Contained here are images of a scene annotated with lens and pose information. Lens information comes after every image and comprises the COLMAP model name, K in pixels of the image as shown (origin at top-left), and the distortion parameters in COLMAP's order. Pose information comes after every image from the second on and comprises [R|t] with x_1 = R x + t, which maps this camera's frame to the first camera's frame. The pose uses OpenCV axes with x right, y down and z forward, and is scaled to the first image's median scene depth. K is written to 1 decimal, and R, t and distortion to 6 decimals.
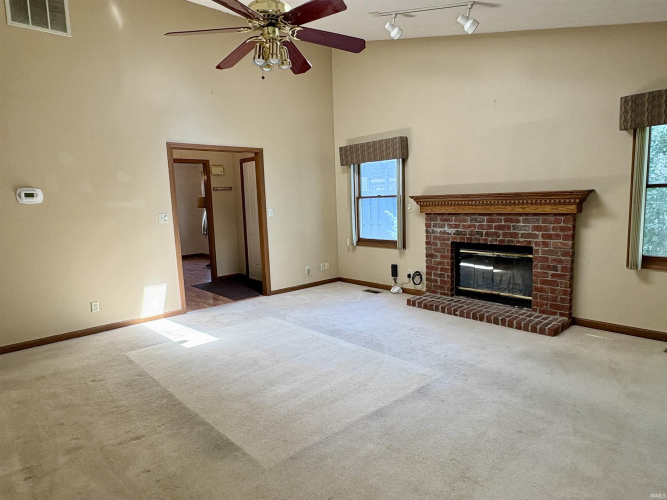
lens RADIAL K [[408.4, 0, 335.2], [0, 408.4, 251.2], [0, 0, 1]] dist [0.003571, -0.002793]
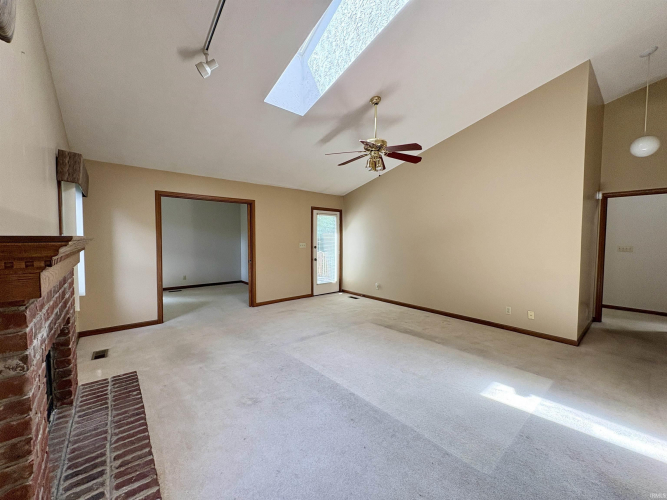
lens RADIAL K [[266.1, 0, 333.0], [0, 266.1, 251.1], [0, 0, 1]] dist [-0.000872, 0.000005]
pose [[-0.998916, 0.028908, 0.036477, 0.009972], [0.034775, 0.984460, 0.172133, -0.353313], [-0.030934, 0.173215, -0.984398, 2.749844]]
